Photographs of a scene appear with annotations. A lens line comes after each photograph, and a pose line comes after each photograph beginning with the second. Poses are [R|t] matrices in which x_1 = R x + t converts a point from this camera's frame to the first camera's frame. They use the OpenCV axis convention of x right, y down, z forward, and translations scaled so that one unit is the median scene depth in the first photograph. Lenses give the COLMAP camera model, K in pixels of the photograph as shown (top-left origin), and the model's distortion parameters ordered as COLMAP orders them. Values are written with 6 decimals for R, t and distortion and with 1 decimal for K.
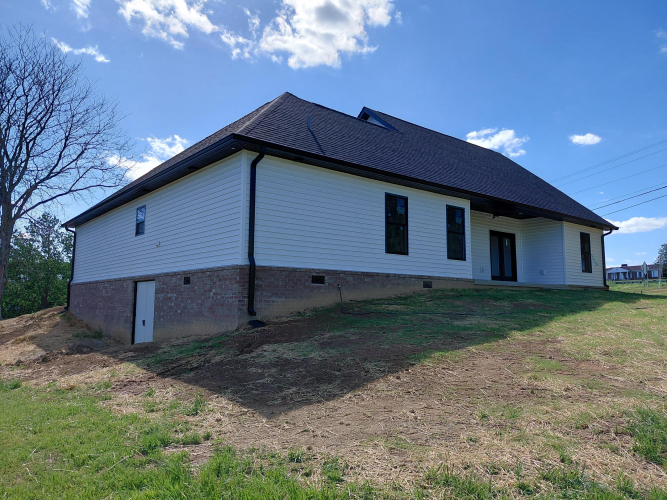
lens RADIAL K [[489.4, 0, 333.5], [0, 489.4, 250.0], [0, 0, 1]] dist [0.000413, -0.000064]
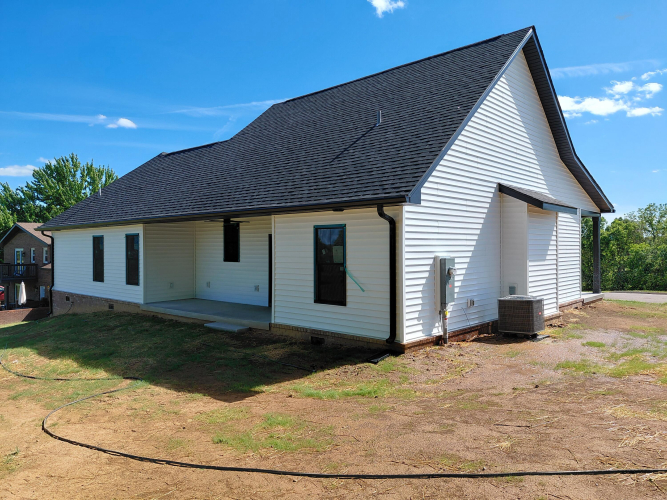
lens RADIAL K [[489.4, 0, 333.5], [0, 489.4, 250.0], [0, 0, 1]] dist [0.000413, -0.000064]
pose [[0.153915, -0.009251, -0.988041, 1.462809], [0.103164, 0.994641, 0.006758, -0.019145], [0.982684, -0.102970, 0.154045, 1.361597]]
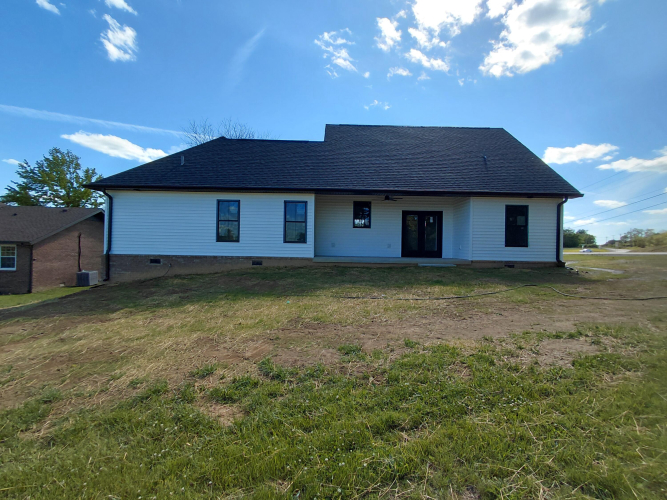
lens RADIAL K [[306.6, 0, 332.6], [0, 306.6, 246.9], [0, 0, 1]] dist [-0.001301, -0.001143]
pose [[0.780593, 0.005844, -0.625012, 0.881400], [0.053290, 0.995693, 0.075865, -0.027226], [0.622764, -0.092527, 0.776920, 0.473066]]
